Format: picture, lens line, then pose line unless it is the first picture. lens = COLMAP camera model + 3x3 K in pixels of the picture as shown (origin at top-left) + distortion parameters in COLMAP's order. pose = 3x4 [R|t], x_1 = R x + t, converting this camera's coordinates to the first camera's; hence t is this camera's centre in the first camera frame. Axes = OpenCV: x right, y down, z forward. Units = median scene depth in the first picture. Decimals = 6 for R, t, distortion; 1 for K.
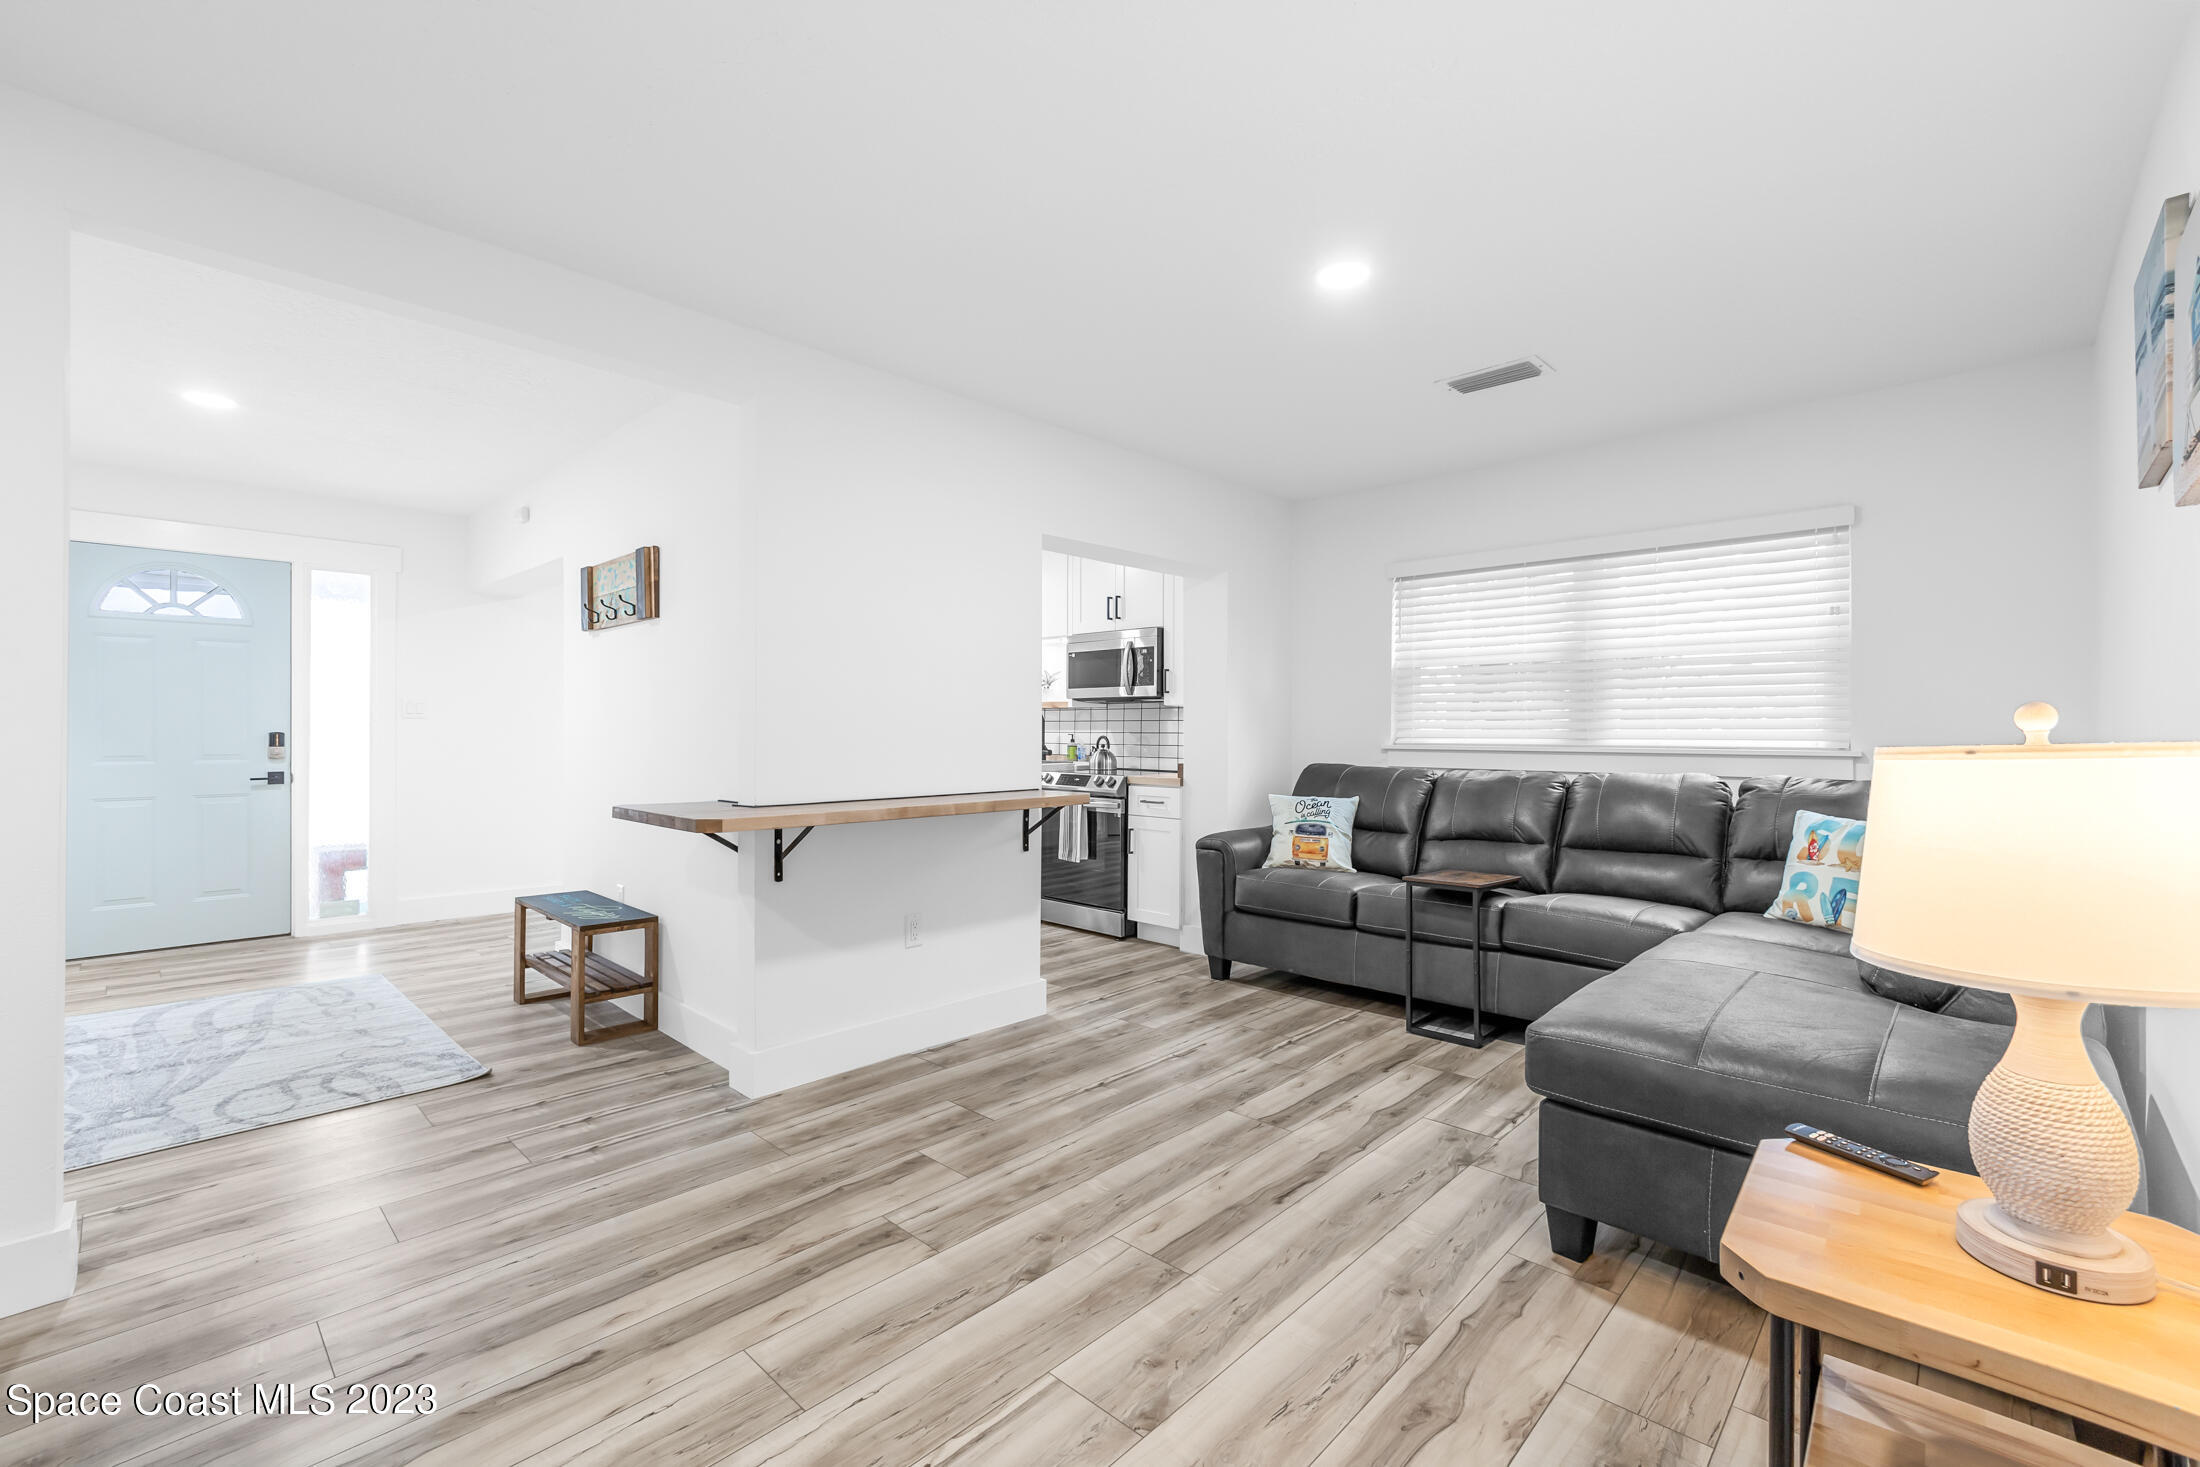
lens RADIAL K [[949.6, 0, 1077.4], [0, 949.6, 732.2], [0, 0, 1]] dist [-0.006063, 0.000083]
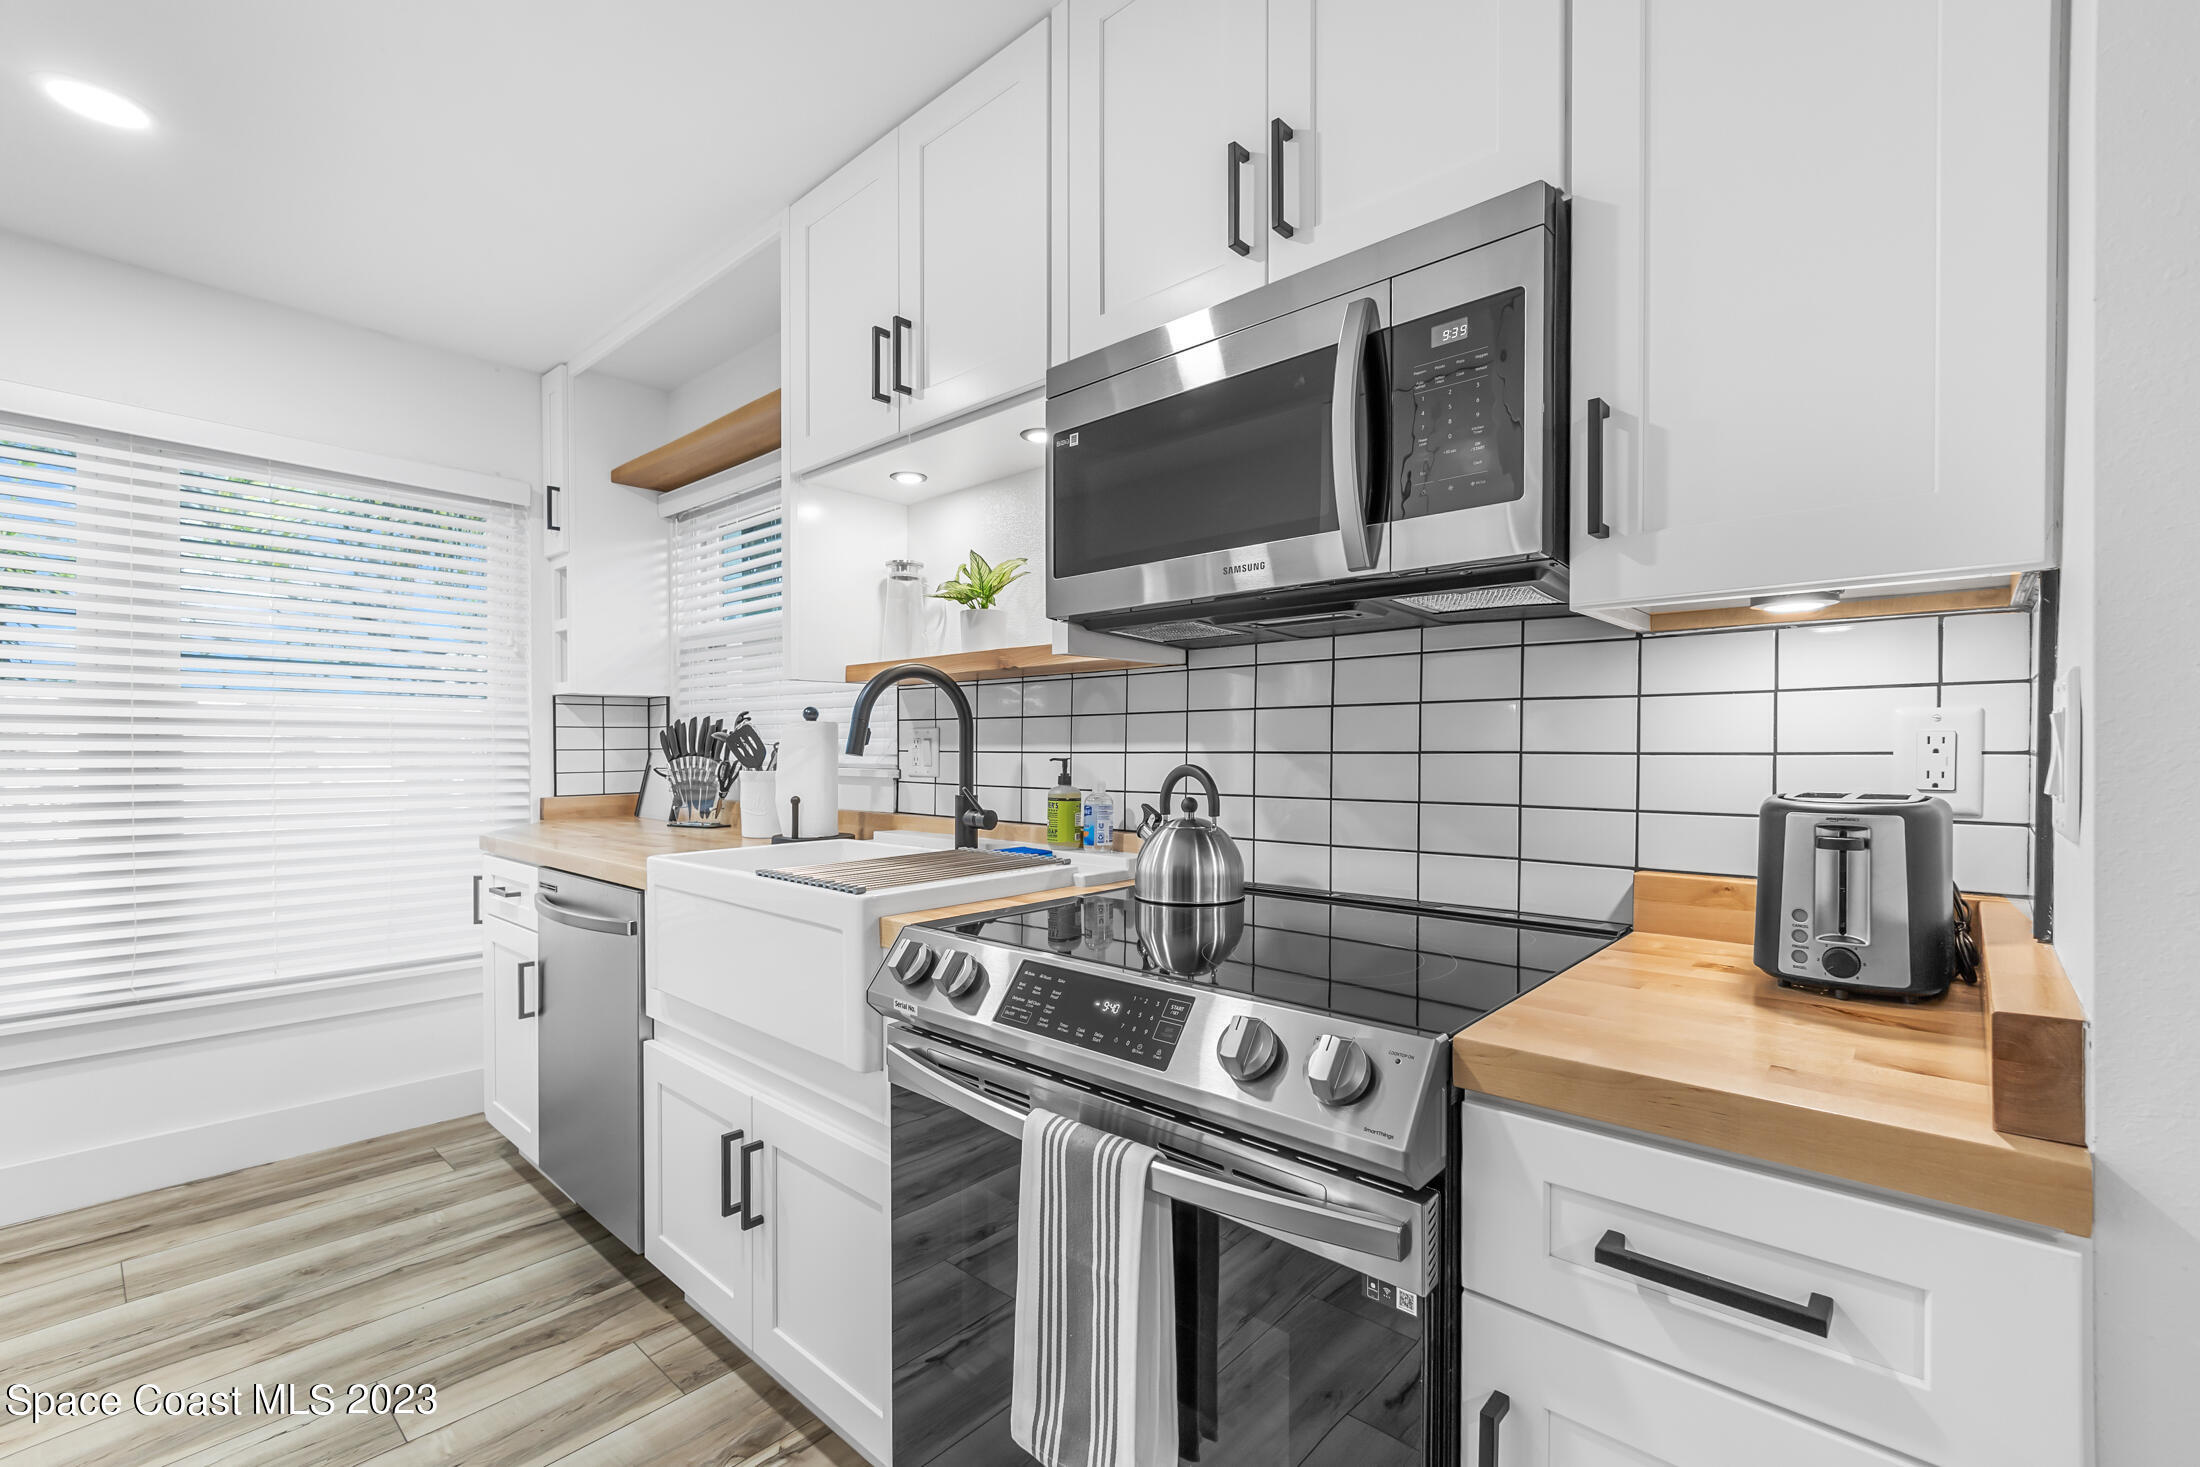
lens RADIAL K [[949.6, 0, 1103.6], [0, 949.6, 753.0], [0, 0, 1]] dist [-0.006063, 0.000083]
pose [[0.998458, -0.007576, 0.054985, -0.014535], [0.007190, 0.999948, 0.007204, -0.001981], [-0.055037, -0.006797, 0.998461, 1.069358]]
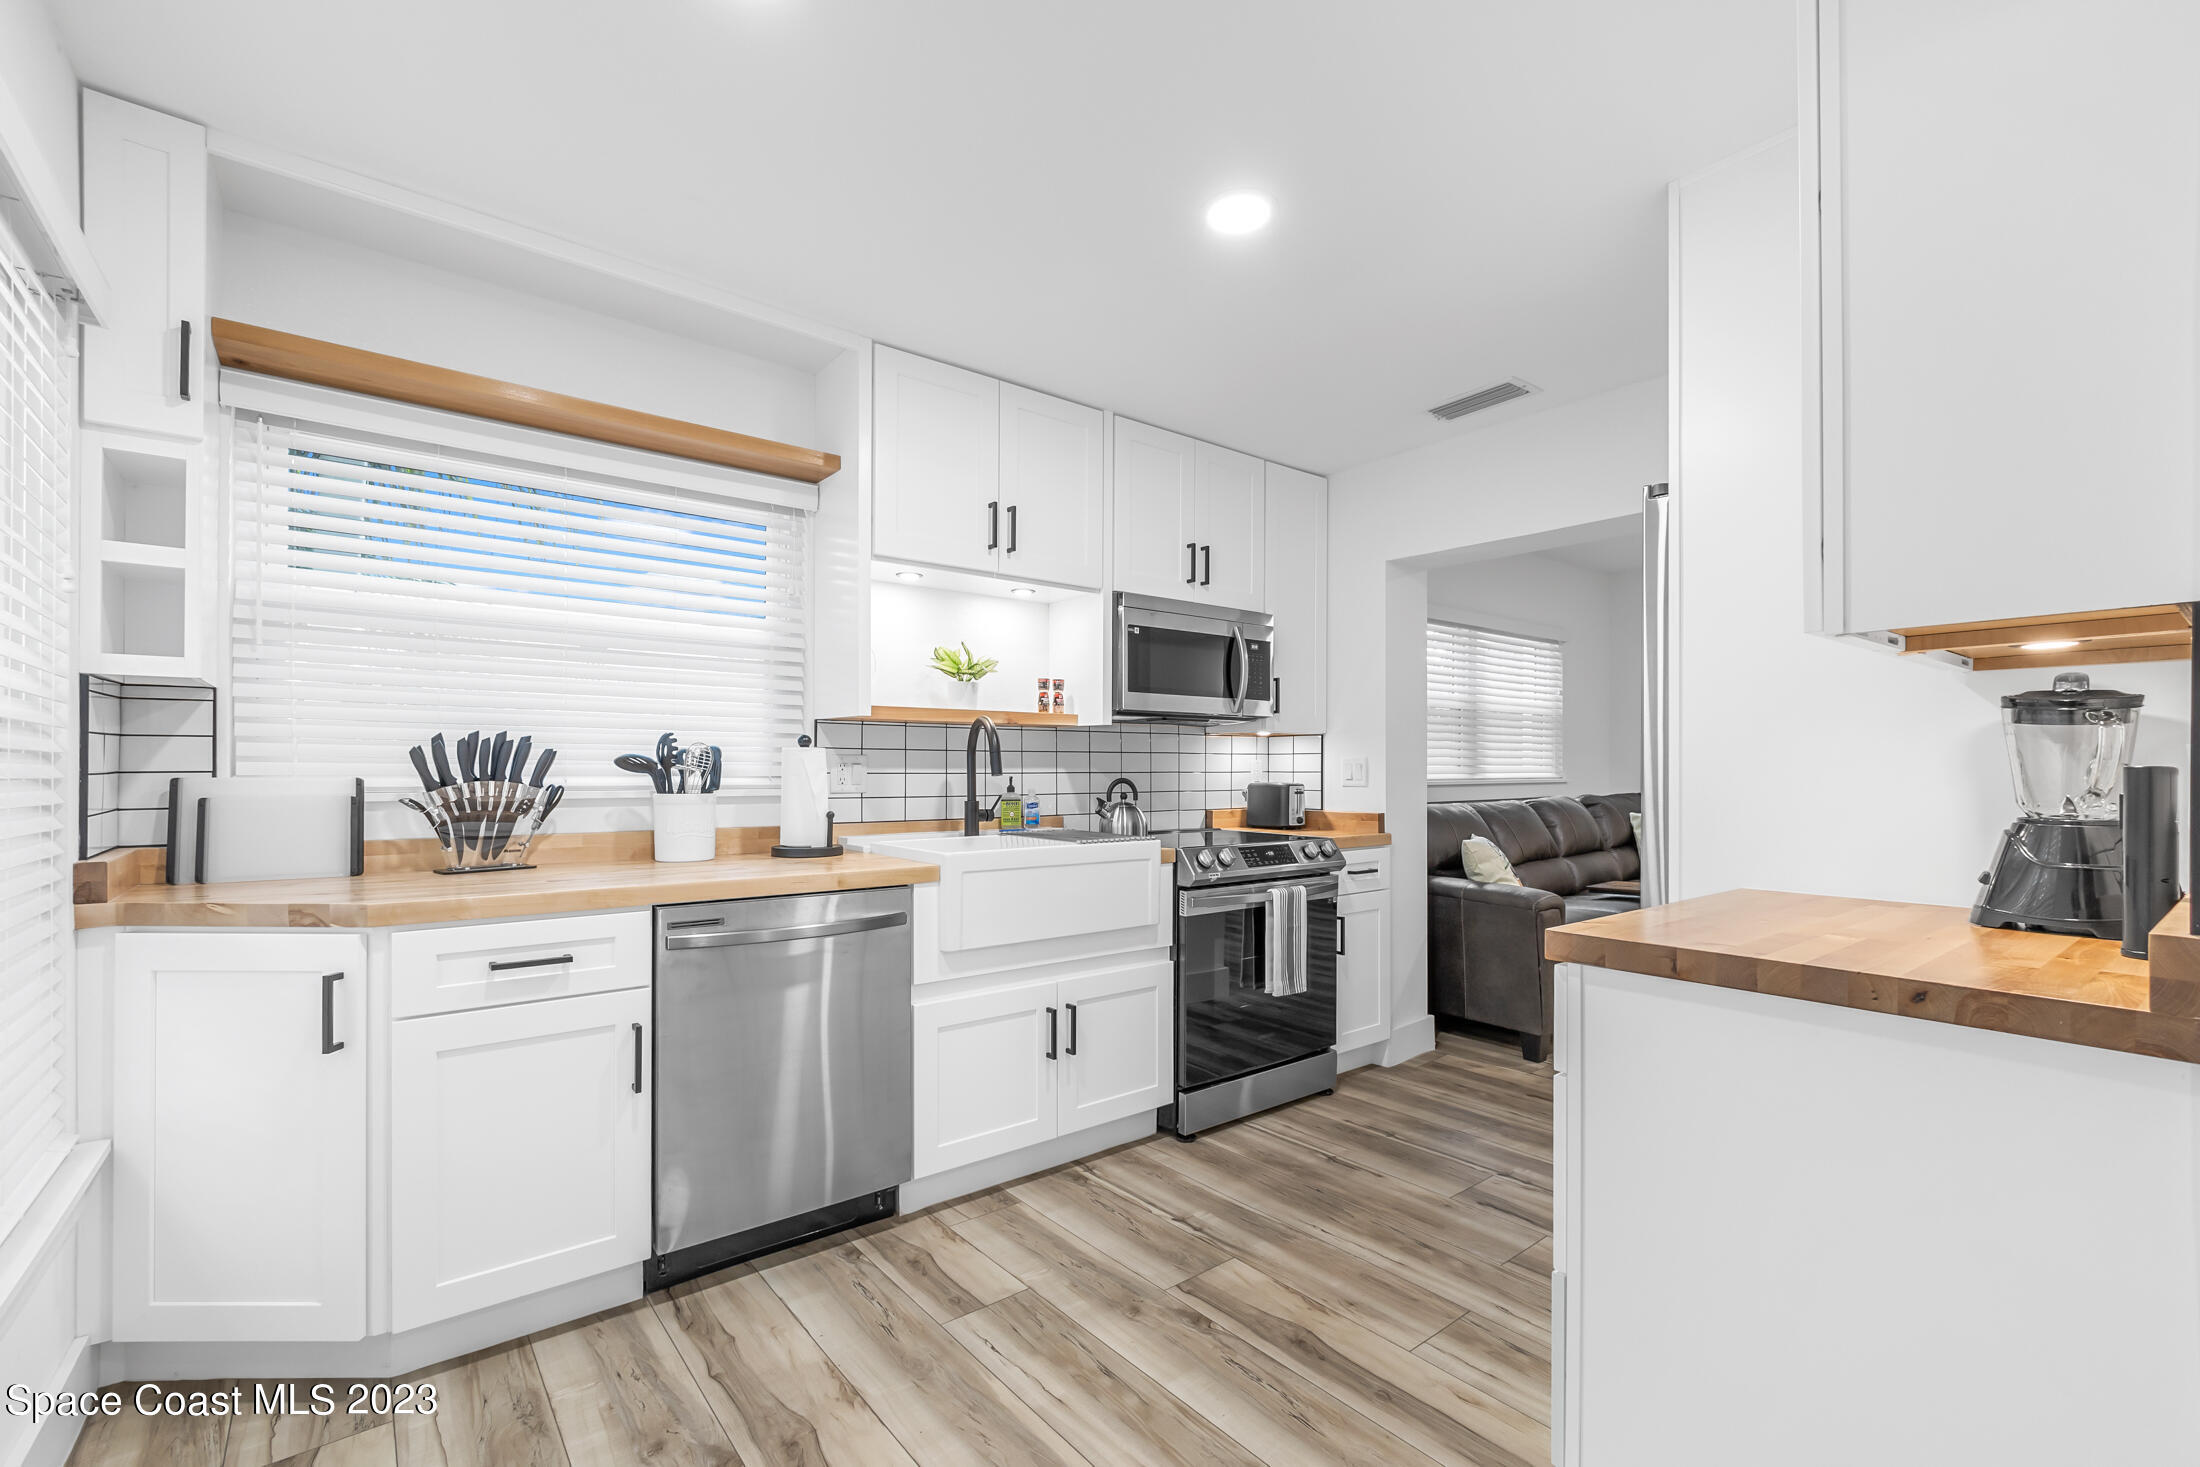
lens RADIAL K [[949.6, 0, 1113.0], [0, 949.6, 763.7], [0, 0, 1]] dist [-0.006063, 0.000083]
pose [[0.097533, -0.002173, 0.995230, -0.773556], [-0.001583, 0.999996, 0.002338, -0.008805], [-0.995231, -0.001804, 0.097529, 1.364546]]
